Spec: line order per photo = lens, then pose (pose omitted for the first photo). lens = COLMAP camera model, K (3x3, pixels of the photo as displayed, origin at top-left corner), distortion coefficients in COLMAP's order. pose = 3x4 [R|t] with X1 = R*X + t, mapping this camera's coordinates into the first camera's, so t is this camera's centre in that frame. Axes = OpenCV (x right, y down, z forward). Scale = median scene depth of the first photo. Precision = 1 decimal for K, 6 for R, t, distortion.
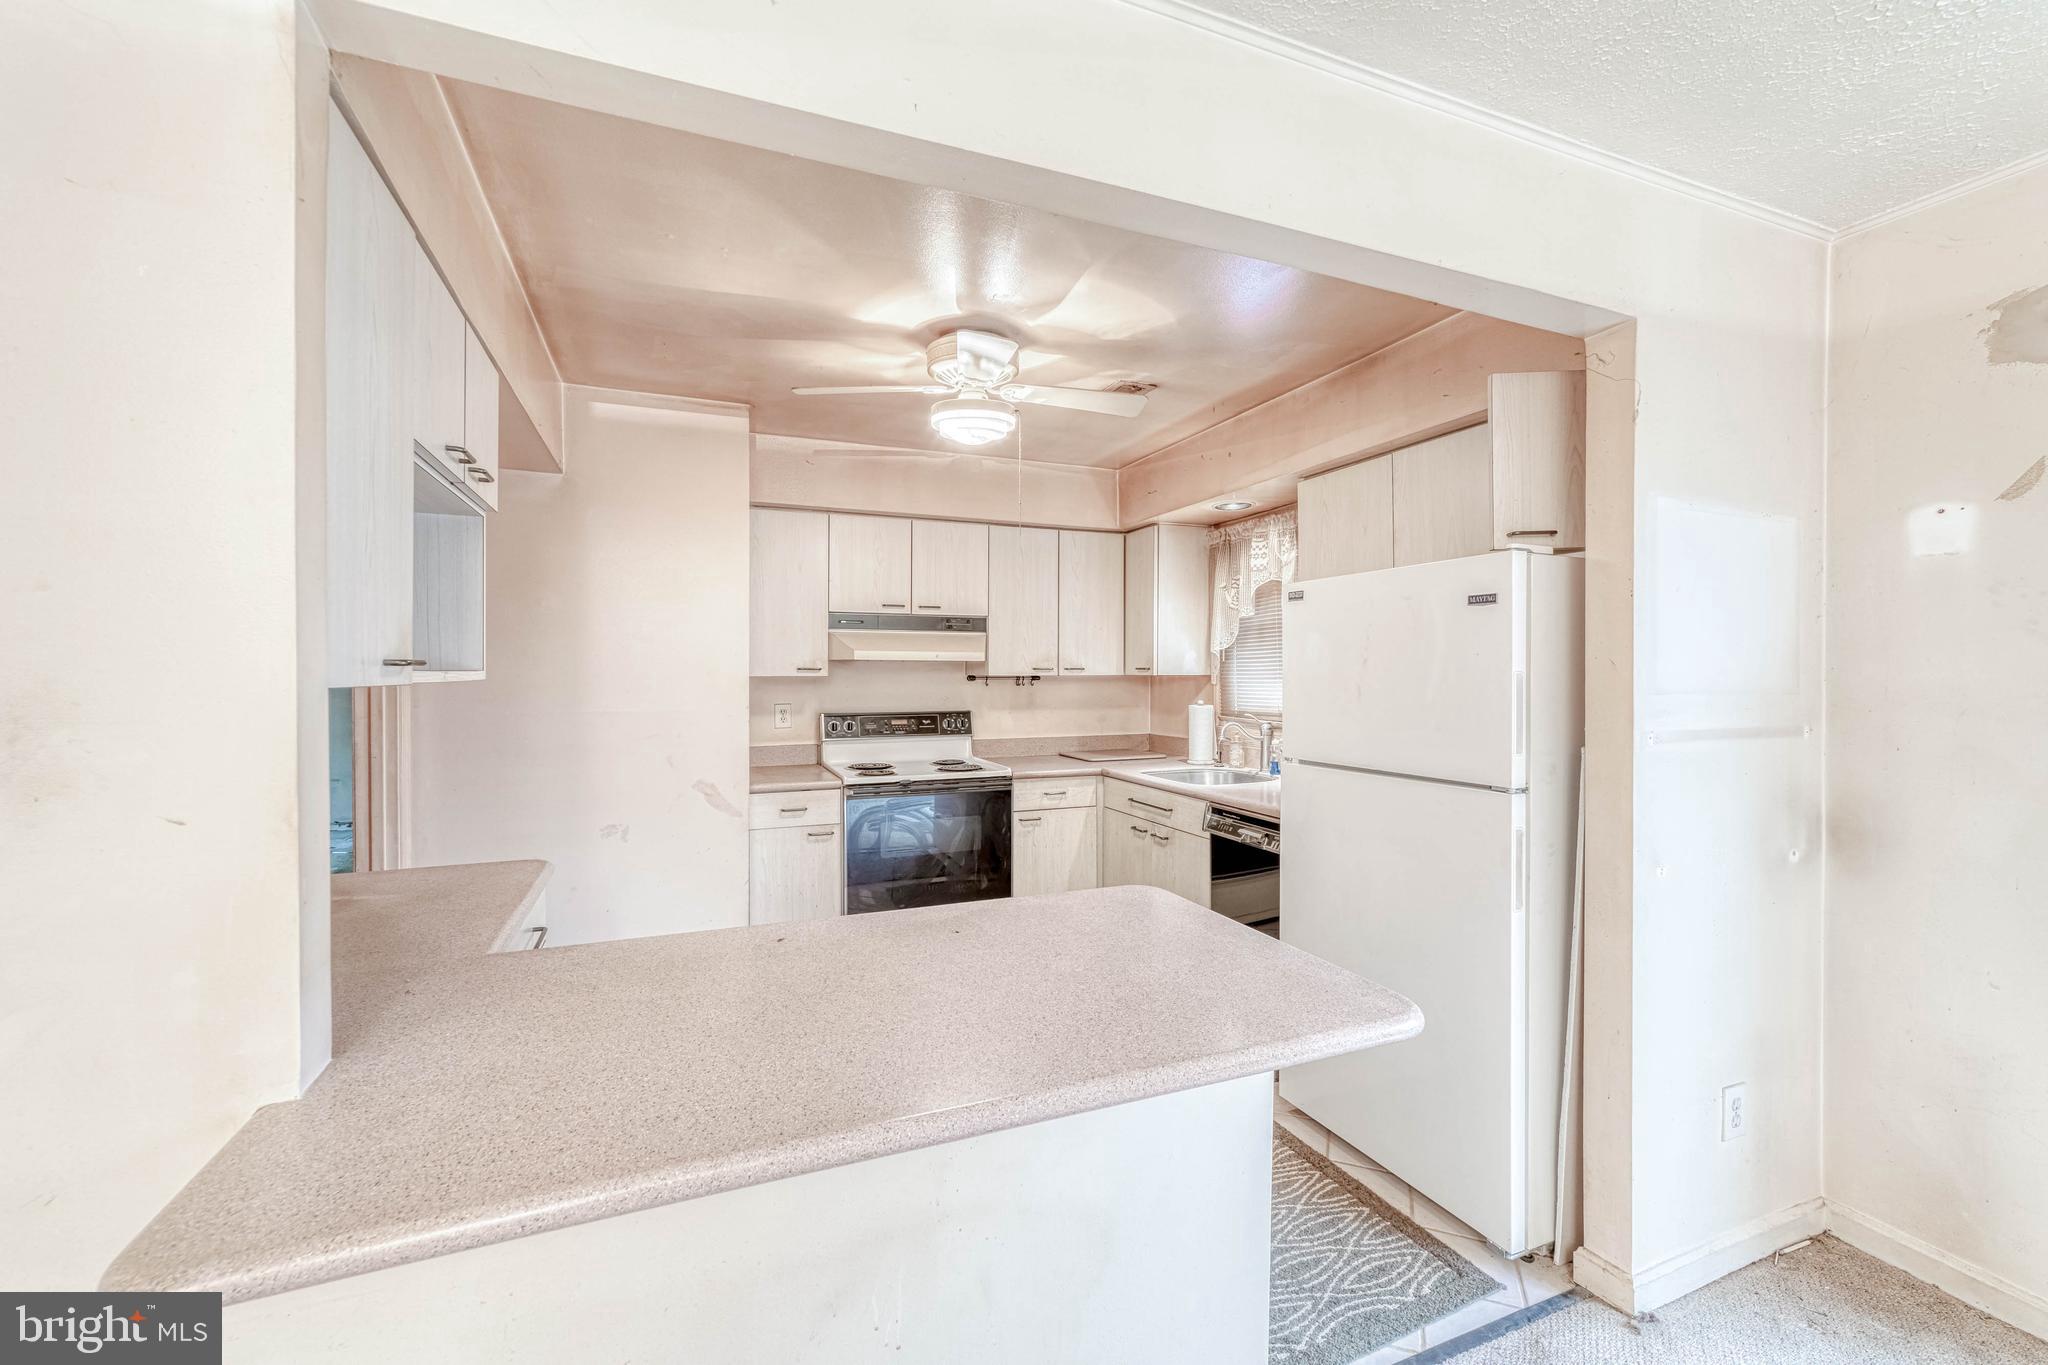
lens RADIAL K [[806.8, 0, 1067.6], [0, 806.8, 679.8], [0, 0, 1]] dist [-0.000834, 0.000087]
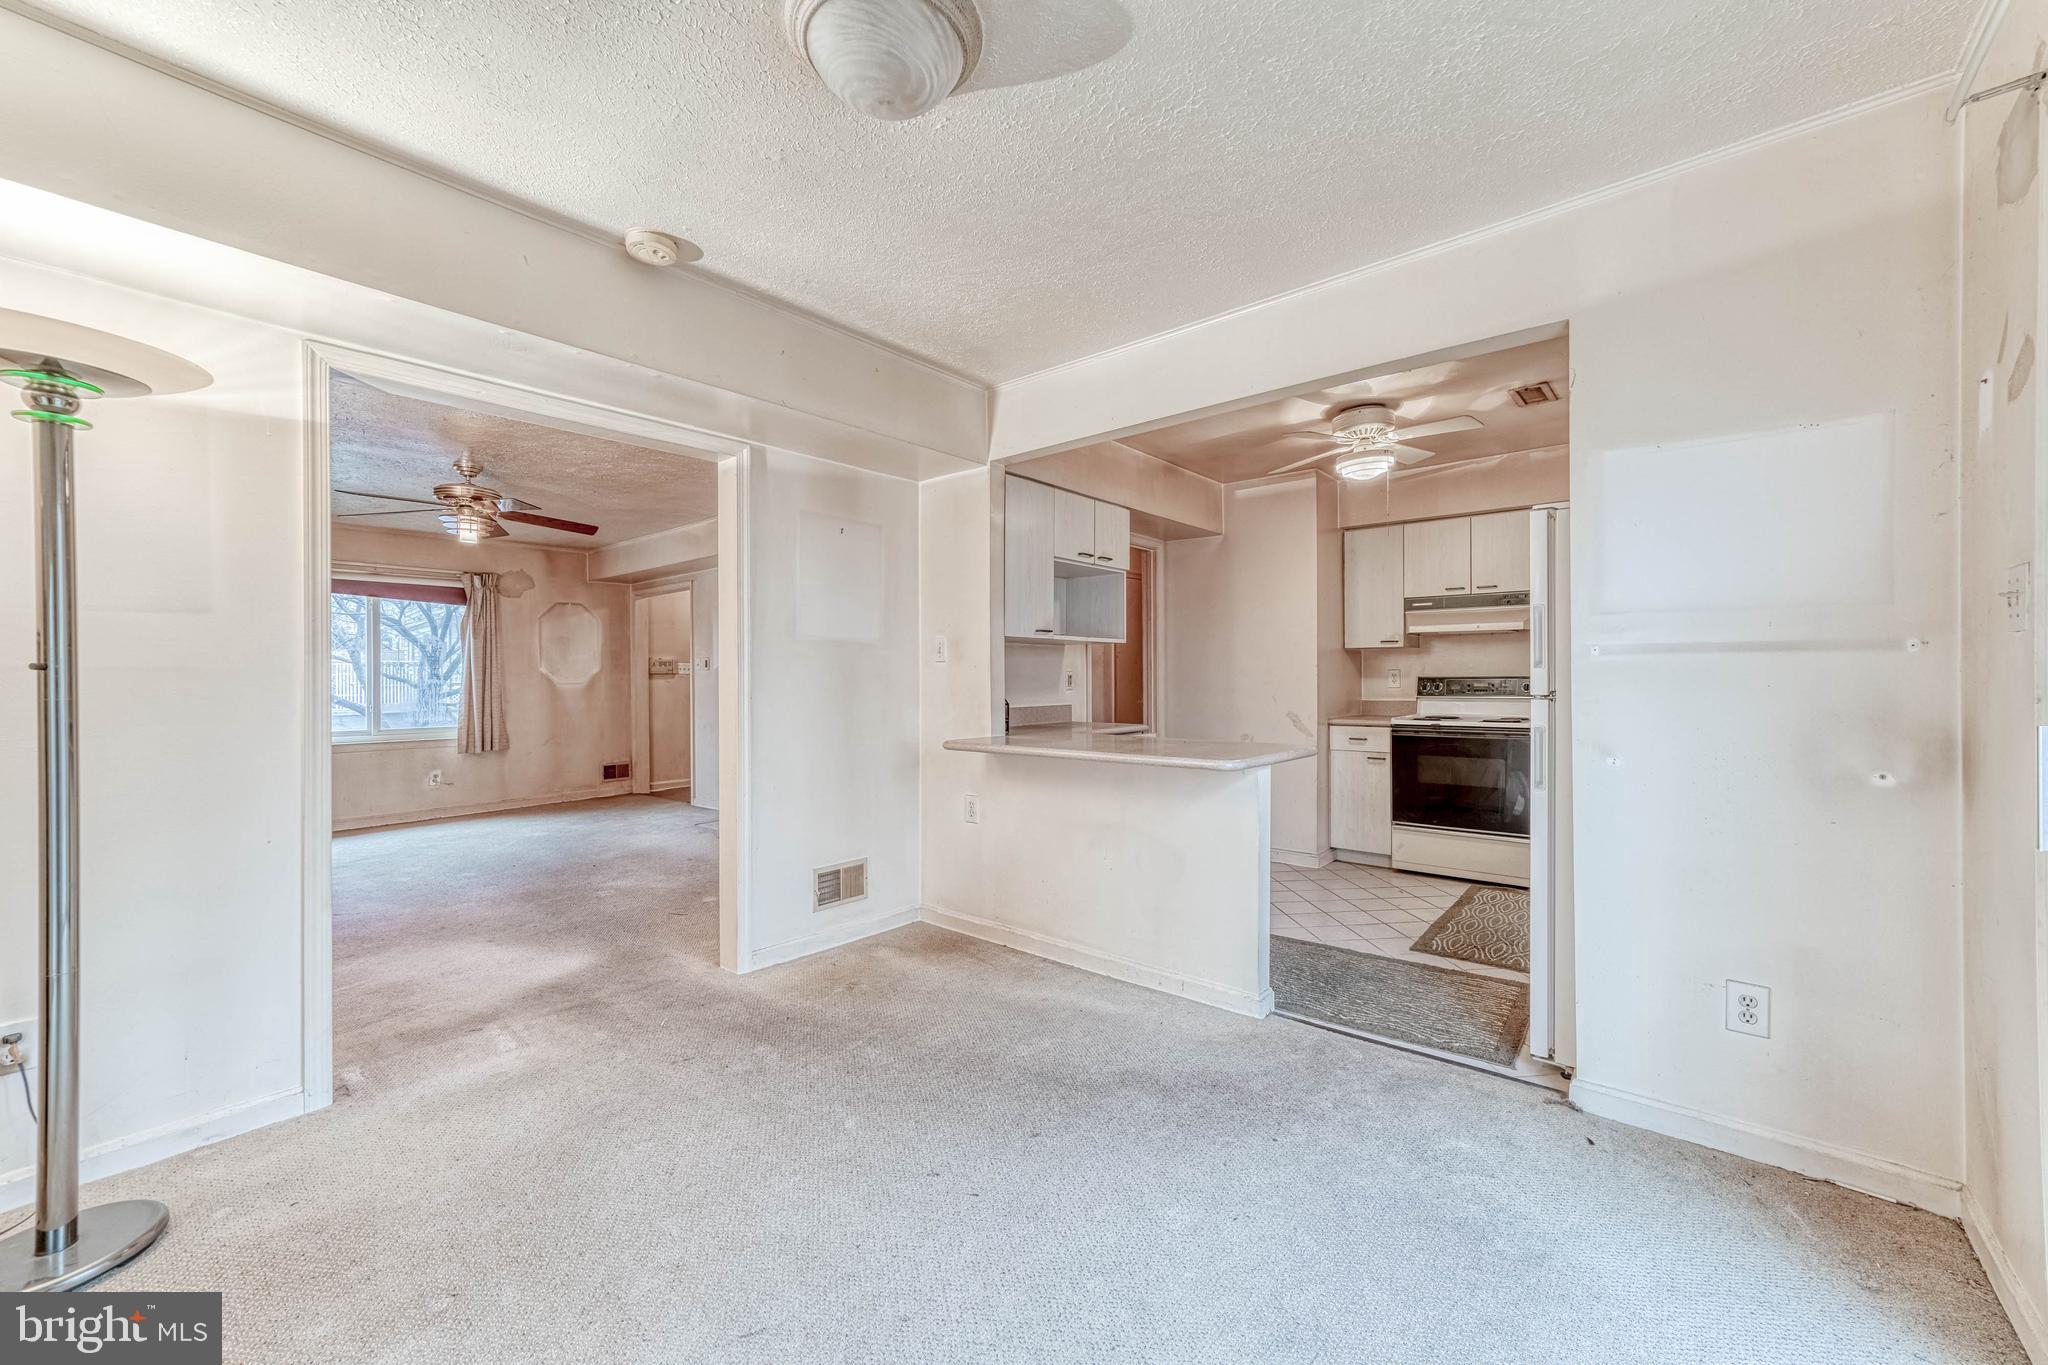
lens RADIAL K [[806.8, 0, 1067.6], [0, 806.8, 679.8], [0, 0, 1]] dist [-0.000834, 0.000087]
pose [[0.482302, 0.003030, -0.876000, 0.591335], [-0.004332, 0.999990, 0.001074, 0.050251], [0.875994, 0.003277, 0.482311, -0.125539]]
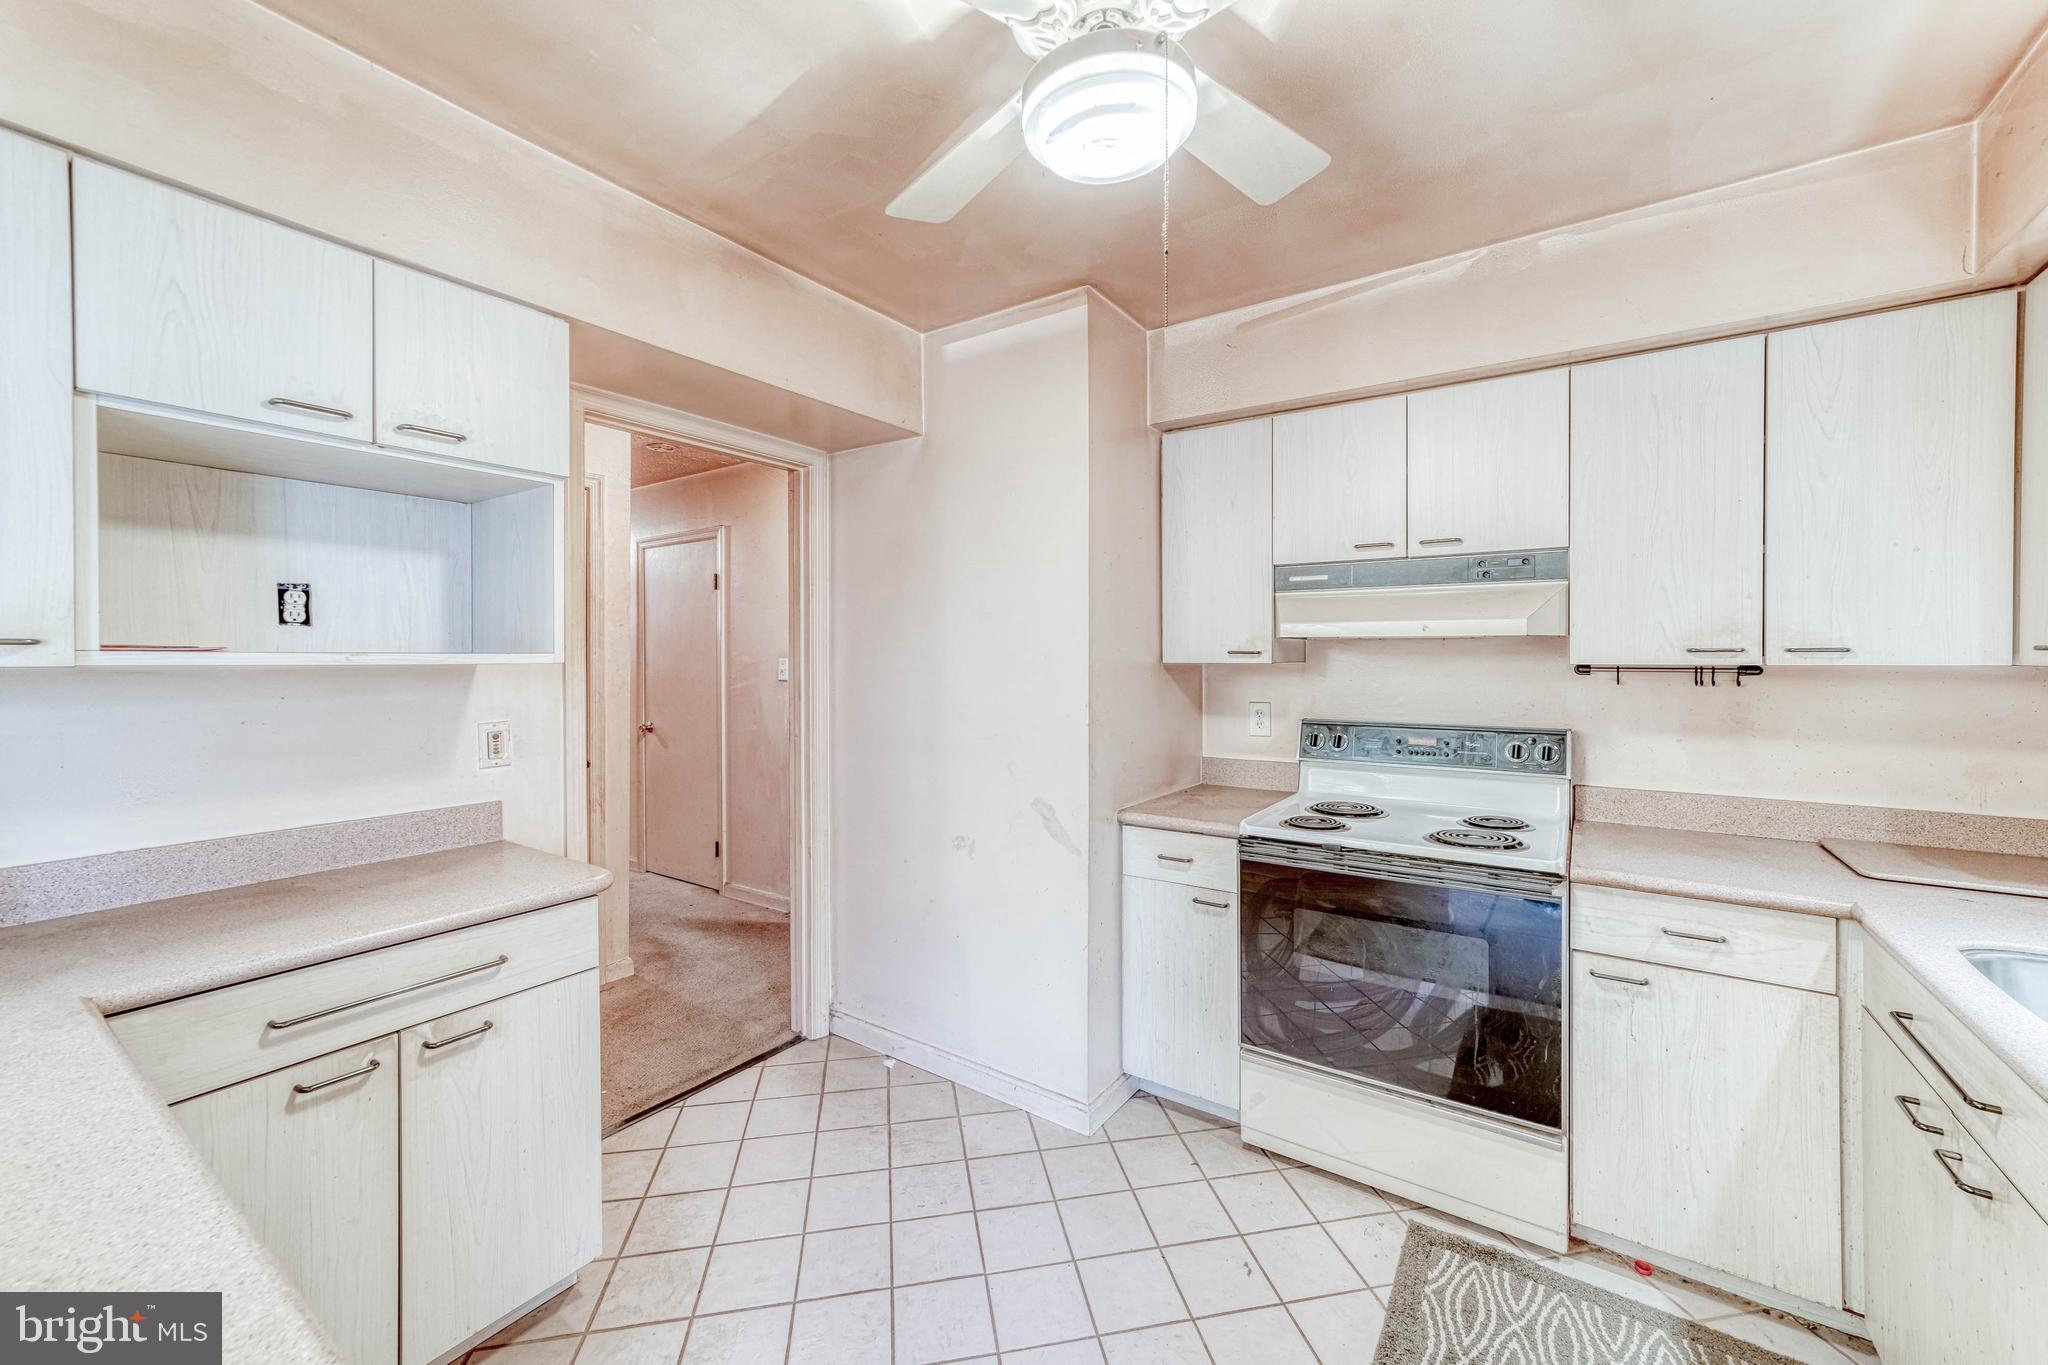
lens RADIAL K [[840.5, 0, 1029.1], [0, 840.5, 666.0], [0, 0, 1]] dist [-0.002201, -0.000016]
pose [[0.540182, 0.007188, -0.841517, 0.170752], [-0.009903, 0.999949, 0.002185, -0.001901], [0.841490, 0.007154, 0.540226, 0.453901]]
